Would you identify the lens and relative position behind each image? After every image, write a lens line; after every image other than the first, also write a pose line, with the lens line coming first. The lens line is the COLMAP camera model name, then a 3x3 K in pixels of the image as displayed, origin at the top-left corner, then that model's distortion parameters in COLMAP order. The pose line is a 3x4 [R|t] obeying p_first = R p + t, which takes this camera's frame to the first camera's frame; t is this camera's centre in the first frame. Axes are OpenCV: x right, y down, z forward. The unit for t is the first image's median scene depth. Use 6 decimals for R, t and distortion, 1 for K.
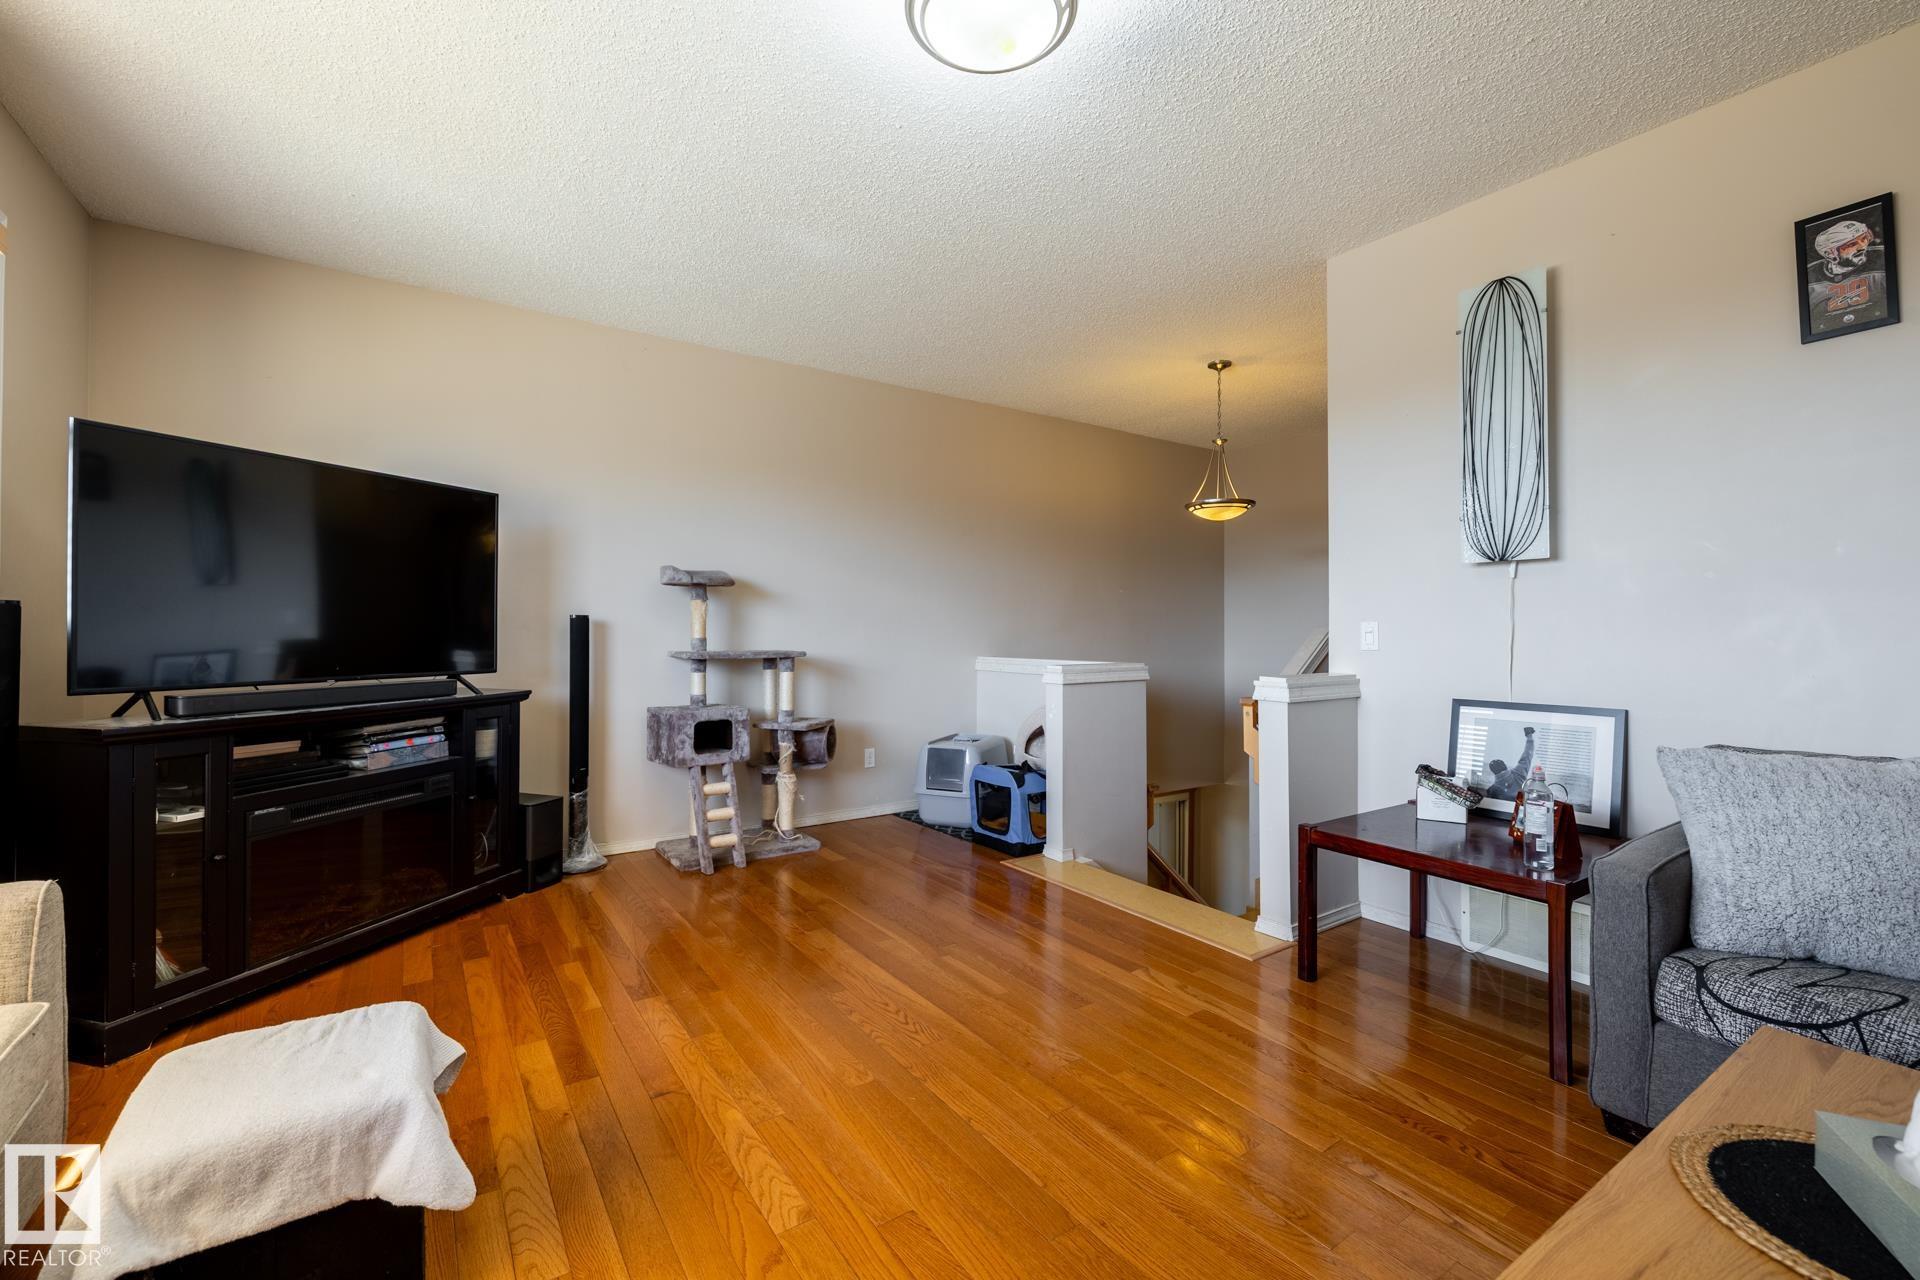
lens RADIAL K [[801.1, 0, 938.1], [0, 801.1, 624.4], [0, 0, 1]] dist [-0.000305, -0.000152]
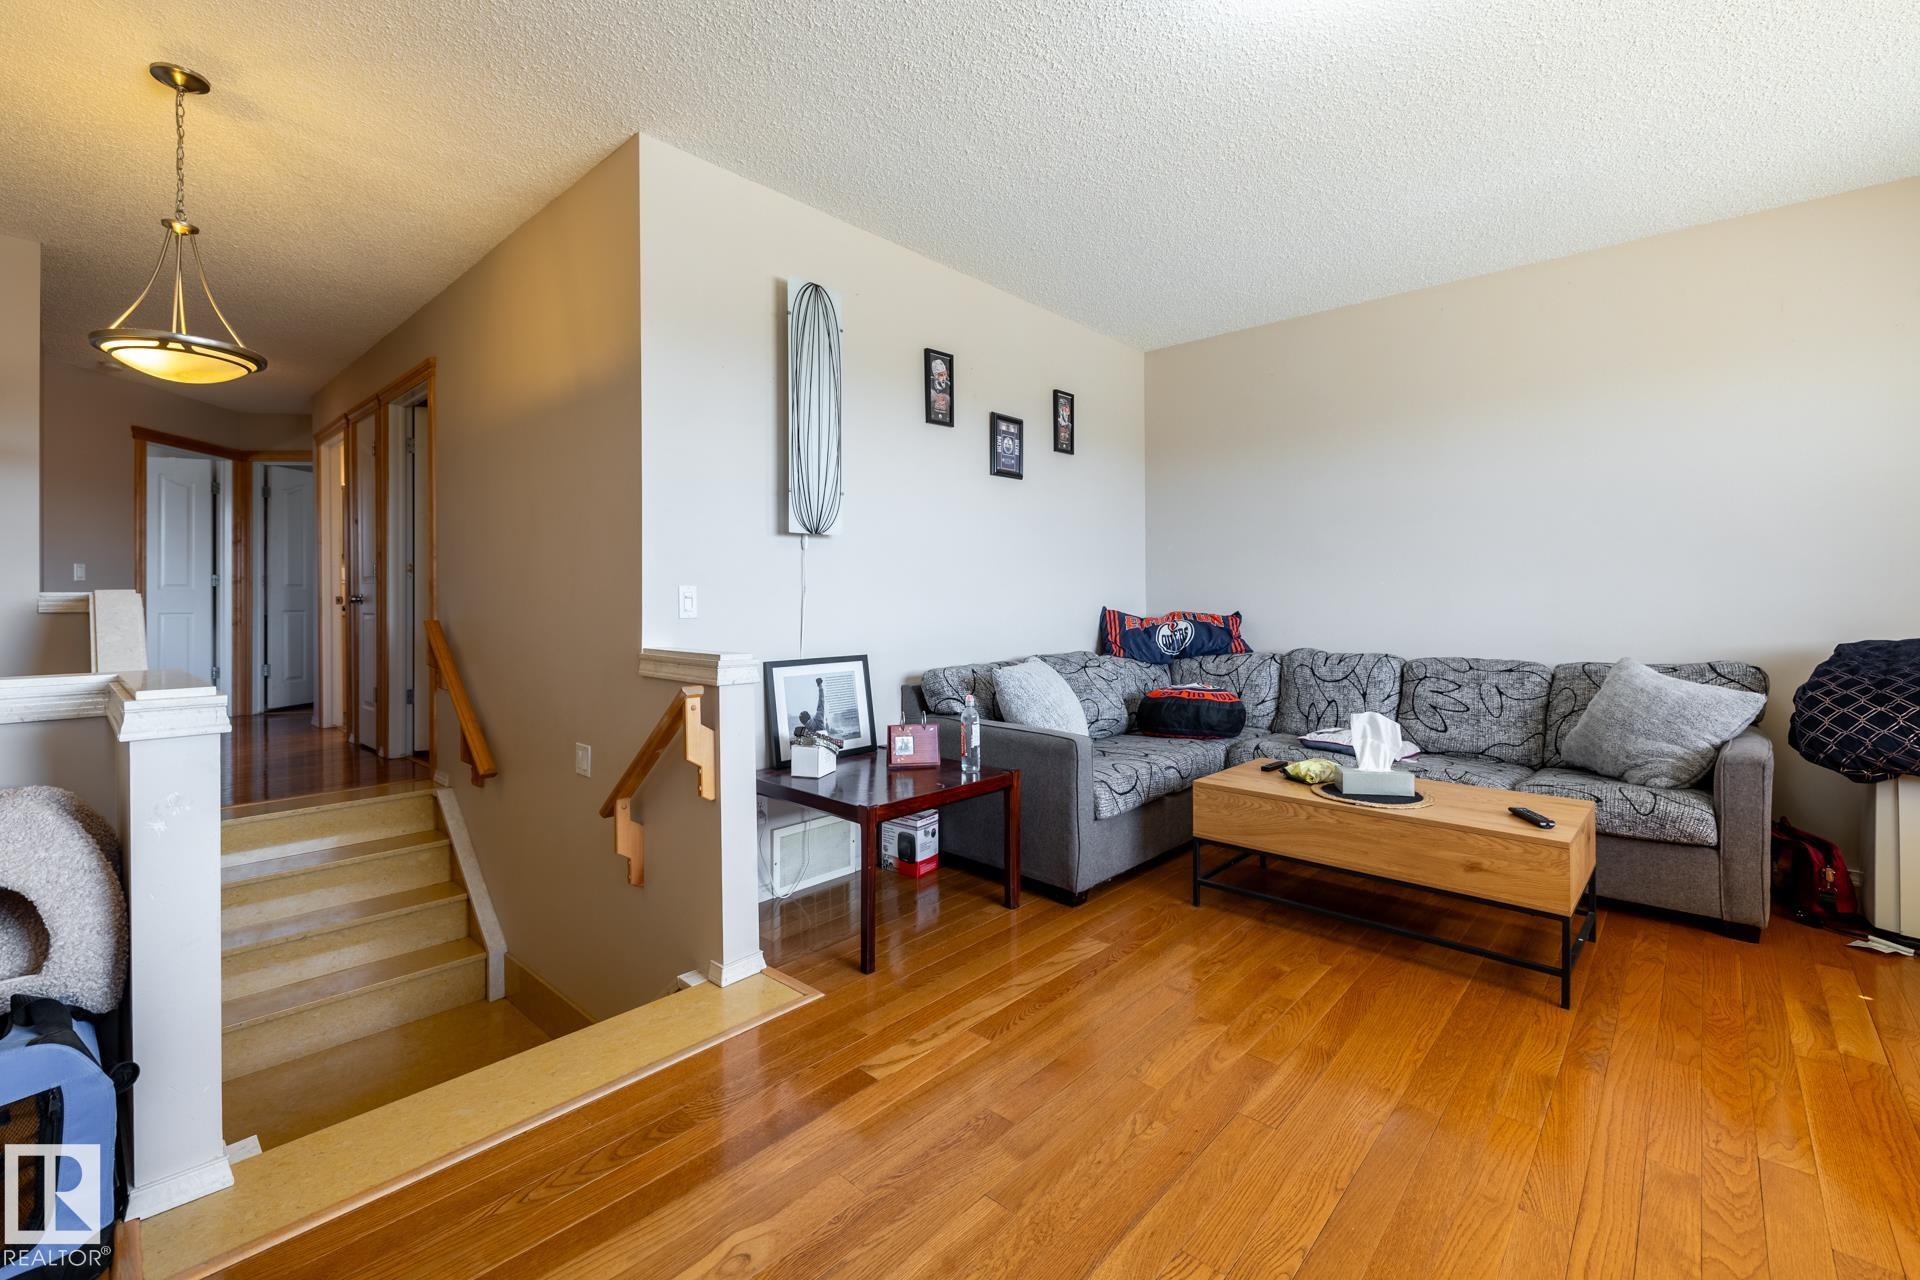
lens RADIAL K [[823.3, 0, 954.5], [0, 823.3, 593.1], [0, 0, 1]] dist [0.000849, 0.000302]
pose [[-0.244189, 0.007603, 0.969698, -0.473197], [-0.001639, 0.999965, -0.008253, 0.014153], [-0.969726, -0.003605, -0.244168, 1.100941]]
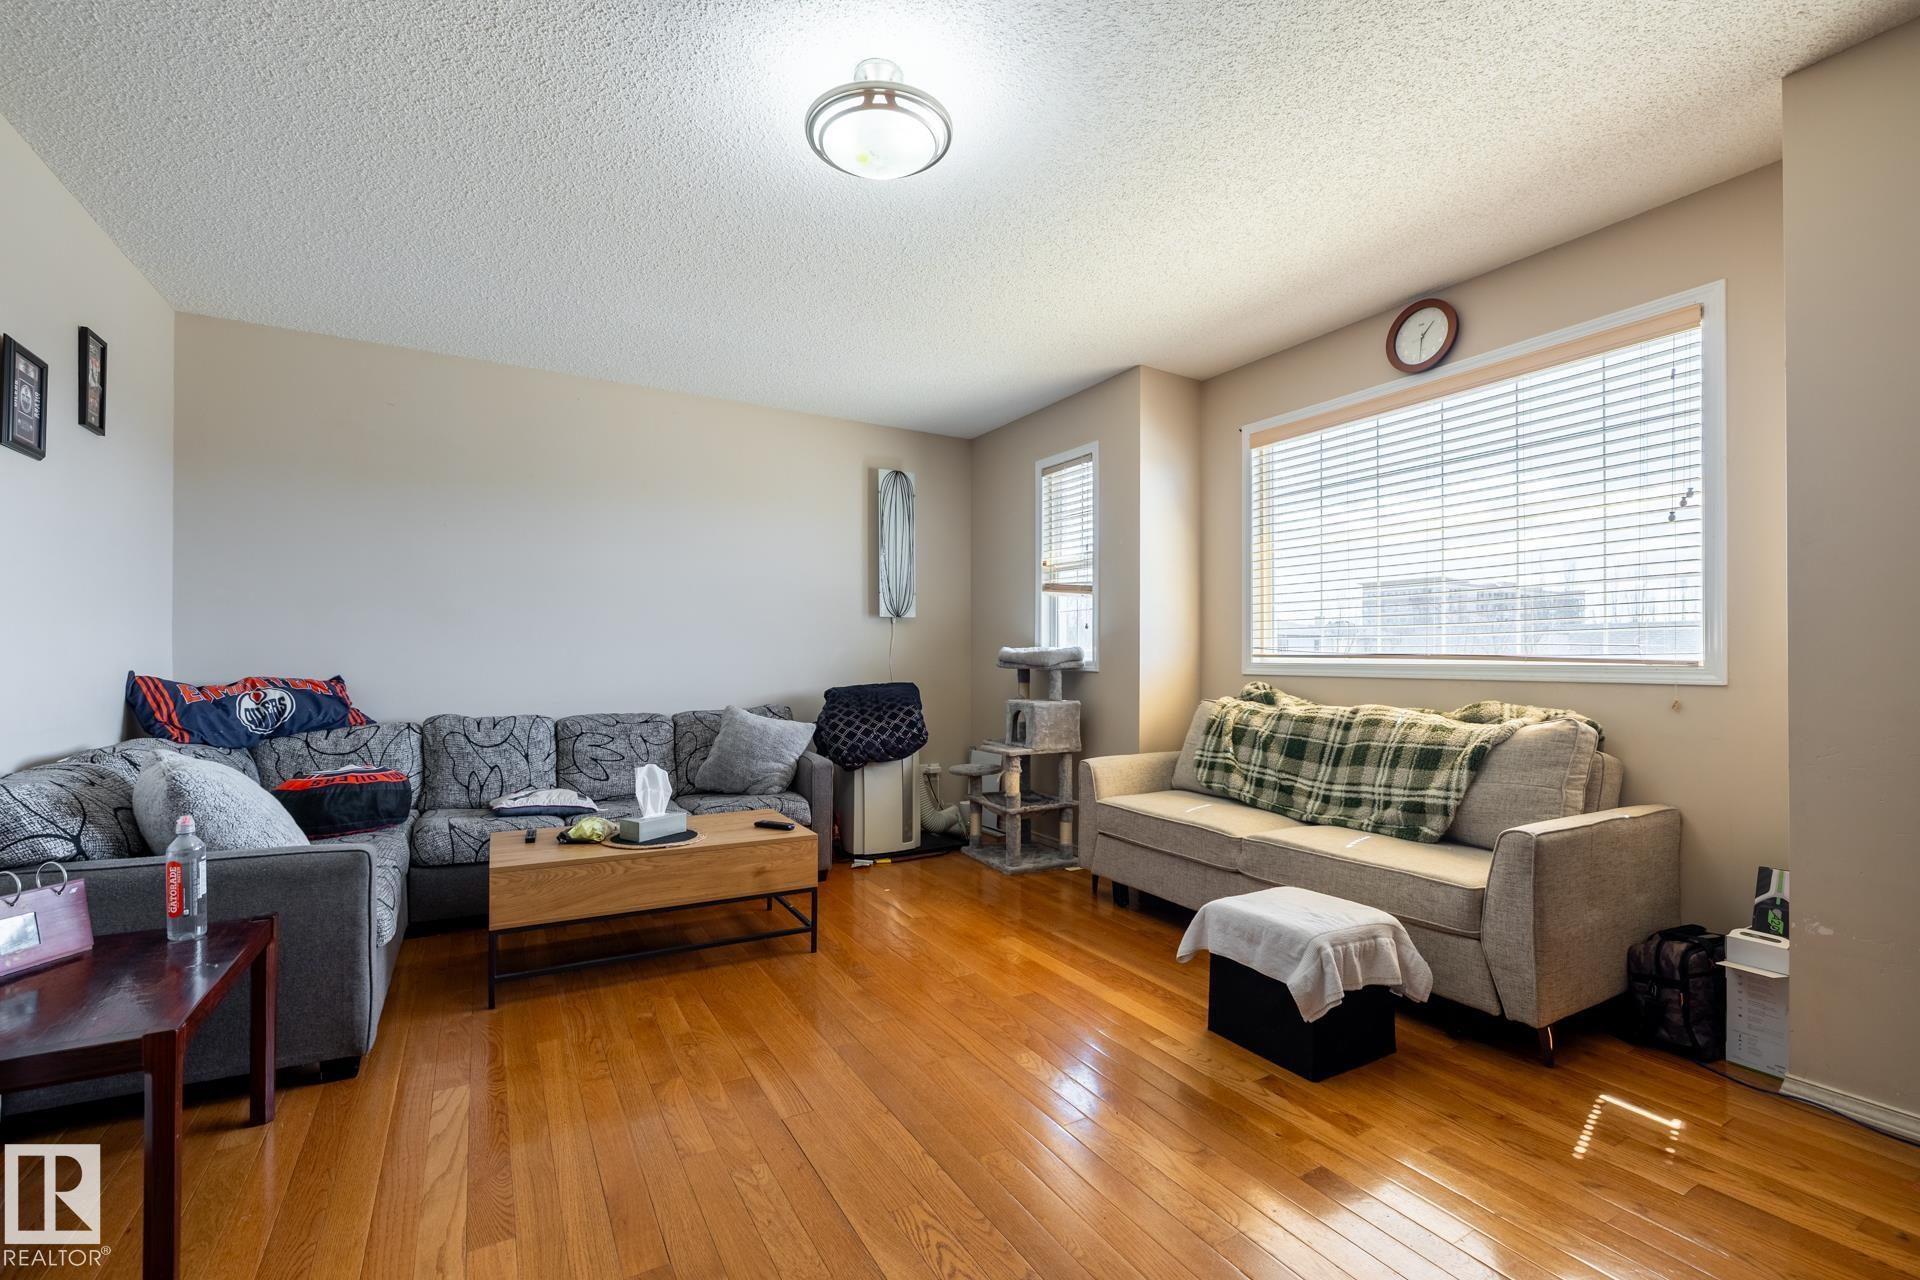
lens RADIAL K [[806.7, 0, 948.7], [0, 806.7, 650.6], [0, 0, 1]] dist [-0.001412, -0.000147]
pose [[-0.998133, -0.003936, 0.060951, -0.074570], [-0.004993, 0.999840, -0.017201, 0.012424], [-0.060874, -0.017473, -0.997993, 1.447723]]
